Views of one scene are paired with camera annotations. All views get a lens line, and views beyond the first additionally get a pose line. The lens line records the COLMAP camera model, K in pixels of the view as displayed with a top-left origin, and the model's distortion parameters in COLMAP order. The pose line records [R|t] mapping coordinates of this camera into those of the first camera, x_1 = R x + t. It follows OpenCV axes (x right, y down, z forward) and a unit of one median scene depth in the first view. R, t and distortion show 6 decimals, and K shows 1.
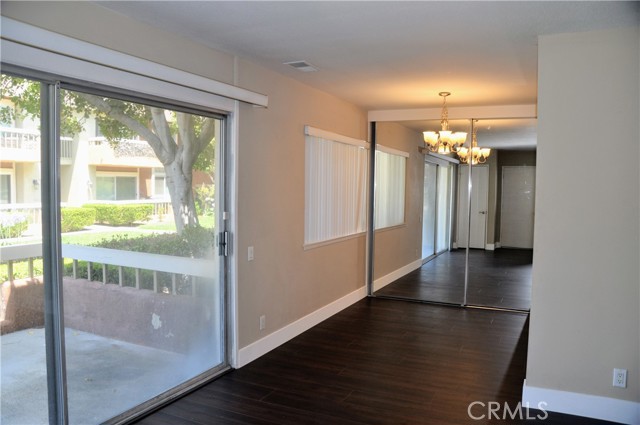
lens RADIAL K [[499.9, 0, 320.0], [0, 499.9, 212.5], [0, 0, 1]] dist [-0.165403, 0.138938]
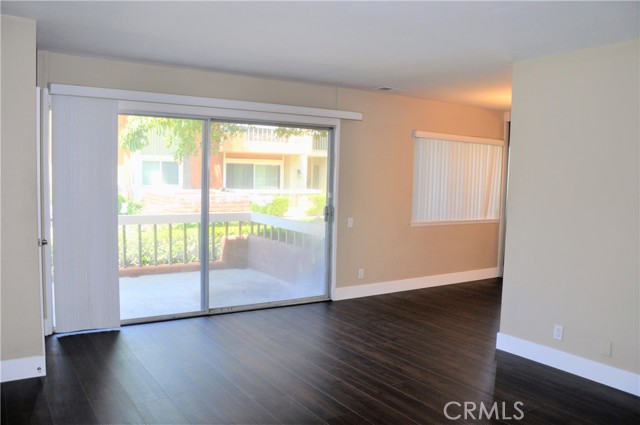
lens RADIAL K [[523.2, 0, 320.0], [0, 523.2, 212.5], [0, 0, 1]] dist [-0.145551, 0.158872]
pose [[0.856492, 0.048202, -0.513905, 0.559153], [-0.042200, 0.998836, 0.023356, 0.021113], [0.514433, 0.001682, 0.857529, -0.338647]]
